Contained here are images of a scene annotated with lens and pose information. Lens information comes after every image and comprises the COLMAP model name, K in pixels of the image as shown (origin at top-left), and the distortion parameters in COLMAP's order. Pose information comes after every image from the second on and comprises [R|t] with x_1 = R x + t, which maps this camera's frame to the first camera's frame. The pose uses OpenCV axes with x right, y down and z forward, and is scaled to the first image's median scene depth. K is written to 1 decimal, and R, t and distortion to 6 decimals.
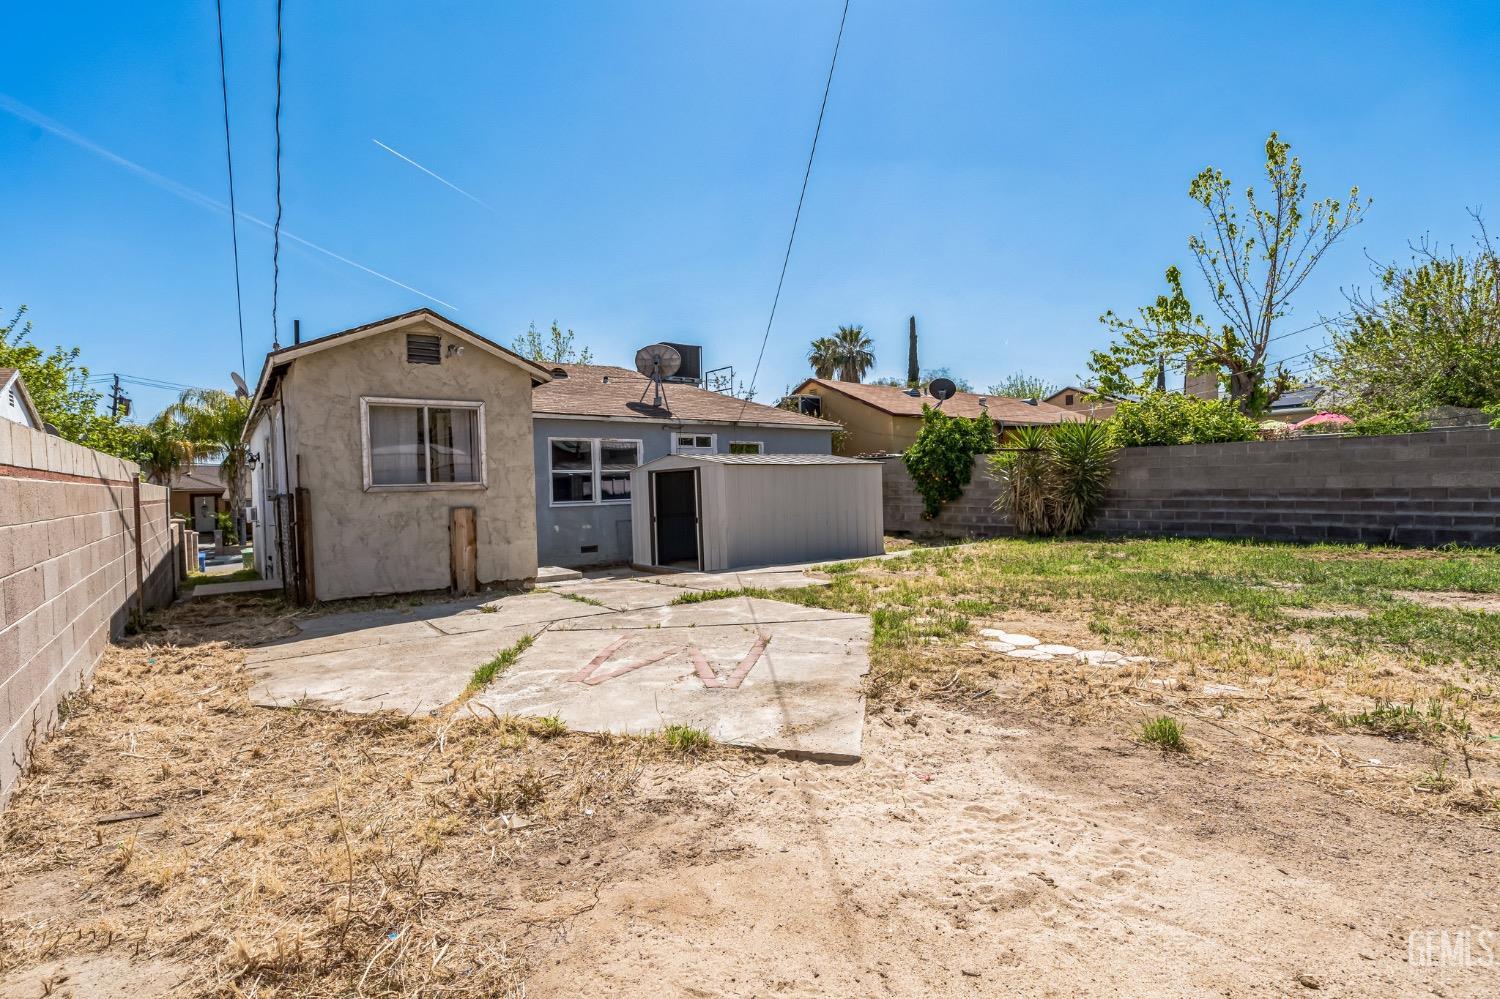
lens RADIAL K [[701.0, 0, 750.9], [0, 701.0, 492.5], [0, 0, 1]] dist [0.000209, -0.000195]
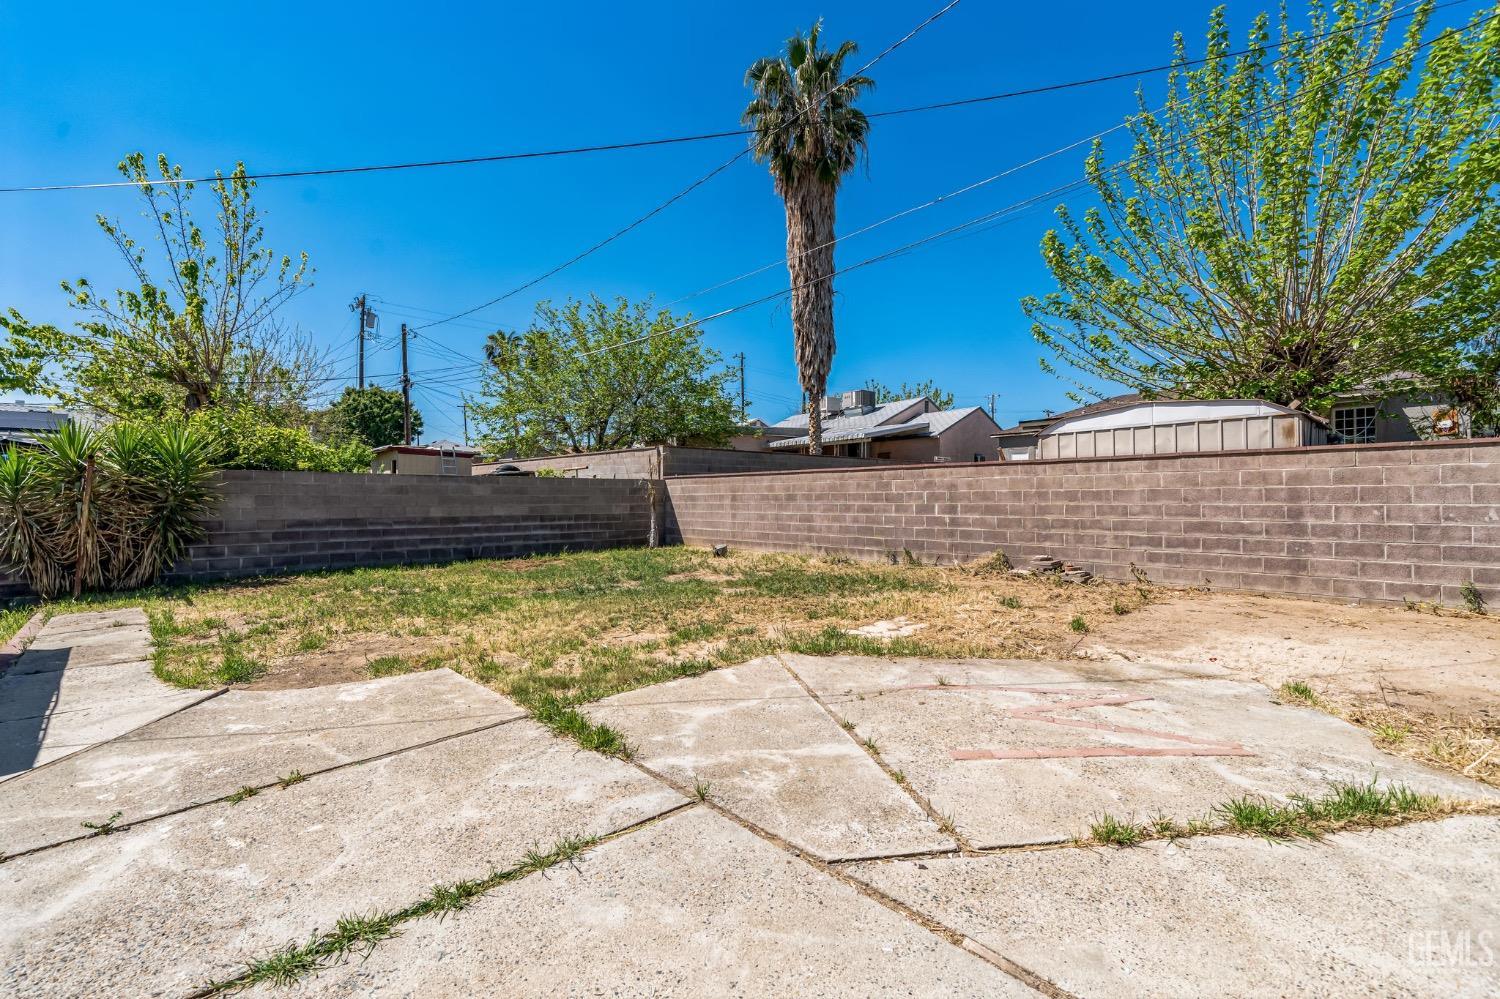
lens RADIAL K [[645.8, 0, 742.8], [0, 645.8, 494.2], [0, 0, 1]] dist [0.000680, 0.000014]
pose [[-0.083873, 0.034637, 0.995874, -0.330965], [0.019466, 0.999262, -0.033116, 0.002161], [-0.996286, 0.016608, -0.084485, 0.582816]]
